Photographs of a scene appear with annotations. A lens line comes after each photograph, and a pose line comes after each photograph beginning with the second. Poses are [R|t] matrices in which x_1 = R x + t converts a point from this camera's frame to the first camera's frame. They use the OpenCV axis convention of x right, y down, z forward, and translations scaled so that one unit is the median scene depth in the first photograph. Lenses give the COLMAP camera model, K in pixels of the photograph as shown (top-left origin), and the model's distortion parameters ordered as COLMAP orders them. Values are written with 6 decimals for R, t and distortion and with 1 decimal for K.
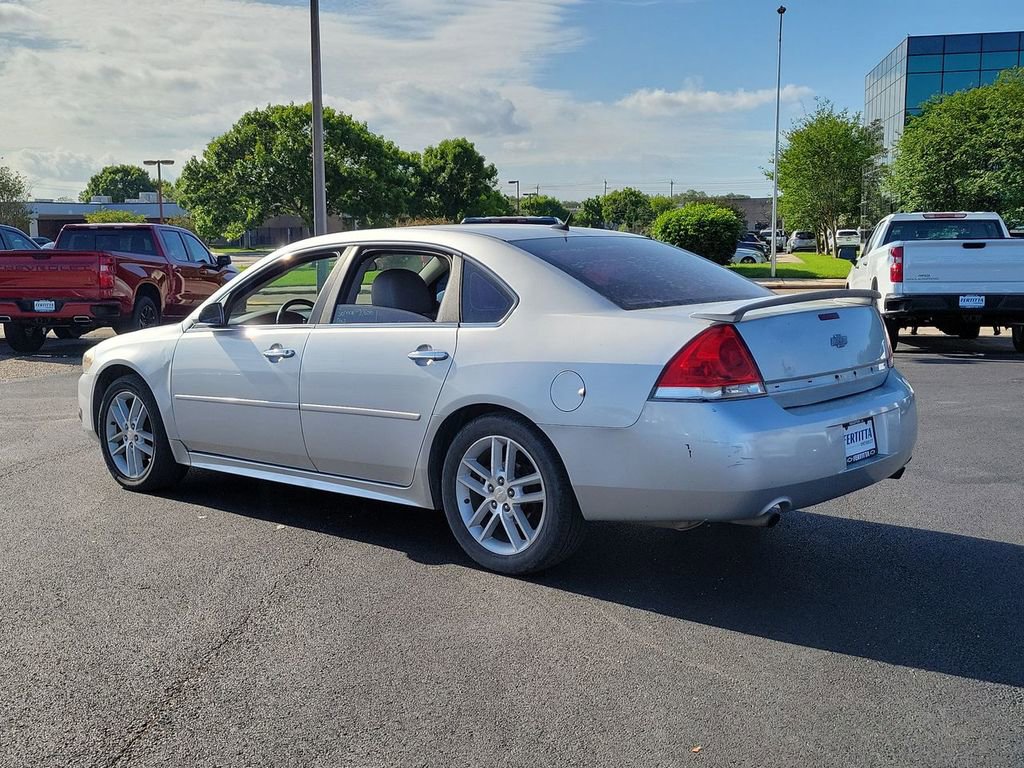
lens RADIAL K [[1205.3, 0, 506.8], [0, 1205.3, 399.8], [0, 0, 1]] dist [0.041594, 0.000000]
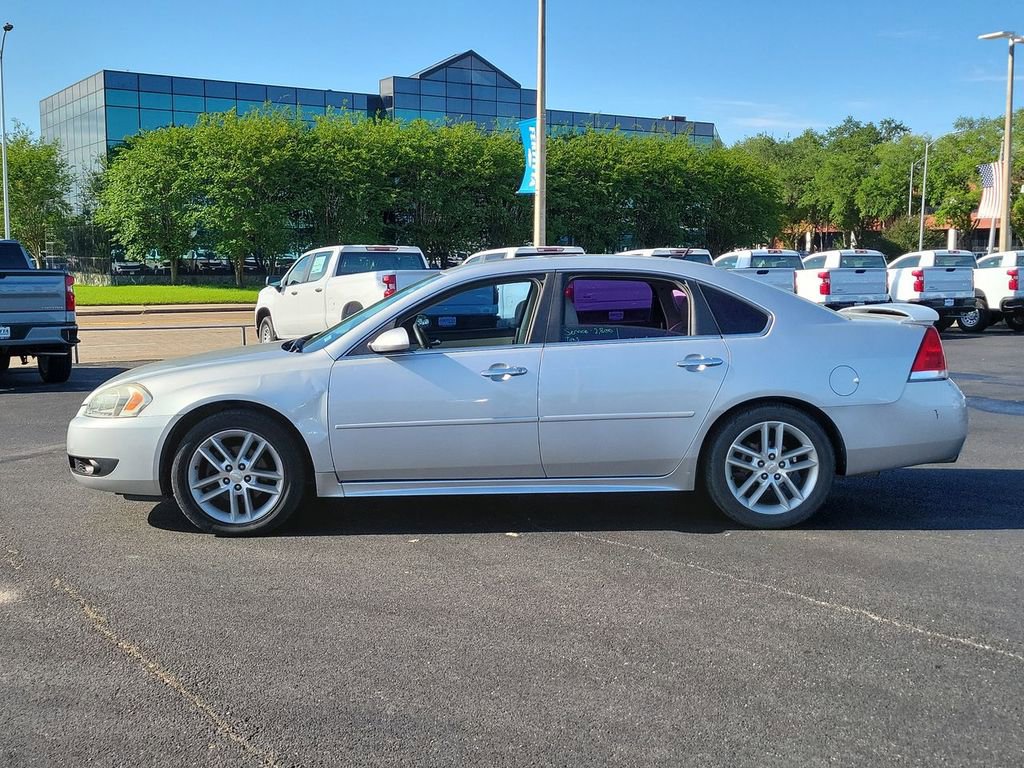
lens RADIAL K [[1205.3, 0, 520.8], [0, 1205.3, 381.2], [0, 0, 1]] dist [0.041594, 0.000000]
pose [[0.716865, -0.056214, 0.694942, -1.072089], [0.082288, 0.996599, -0.004269, -0.028562], [-0.692339, 0.060246, 0.719053, 0.256548]]
